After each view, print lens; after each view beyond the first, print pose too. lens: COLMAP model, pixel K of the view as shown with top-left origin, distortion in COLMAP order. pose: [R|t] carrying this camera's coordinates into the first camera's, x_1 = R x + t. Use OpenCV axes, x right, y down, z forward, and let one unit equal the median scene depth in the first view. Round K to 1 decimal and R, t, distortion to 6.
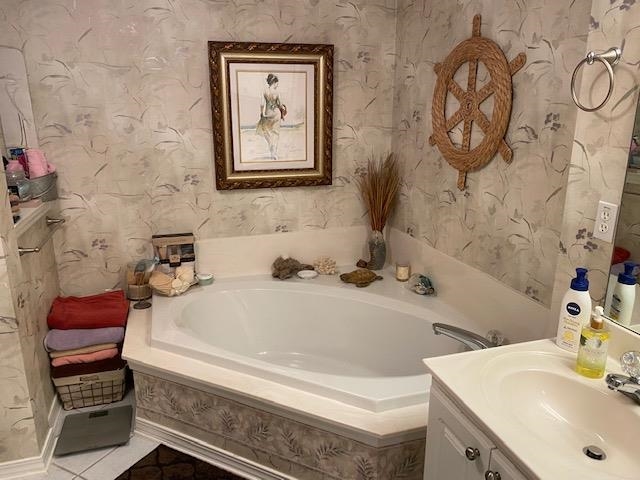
lens RADIAL K [[482.9, 0, 320.0], [0, 482.9, 240.0], [0, 0, 1]] dist [0.039506, -0.008219]
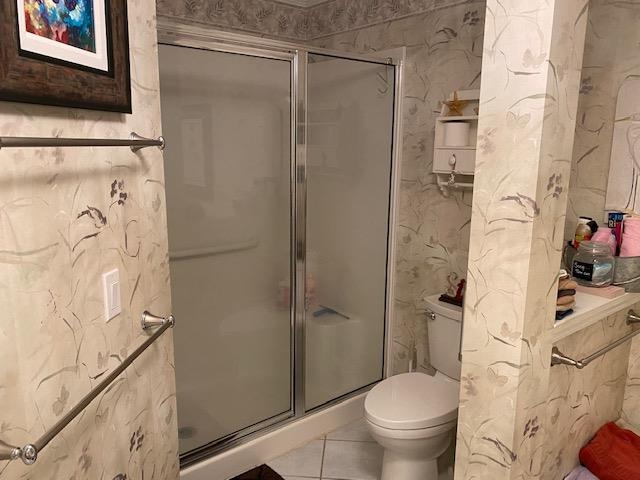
lens RADIAL K [[482.9, 0, 320.0], [0, 482.9, 240.0], [0, 0, 1]] dist [0.039506, -0.008219]
pose [[0.369520, 0.186382, -0.910339, -0.111180], [-0.266777, 0.959714, 0.088203, -0.095705], [0.890104, 0.210265, 0.404356, 0.323293]]
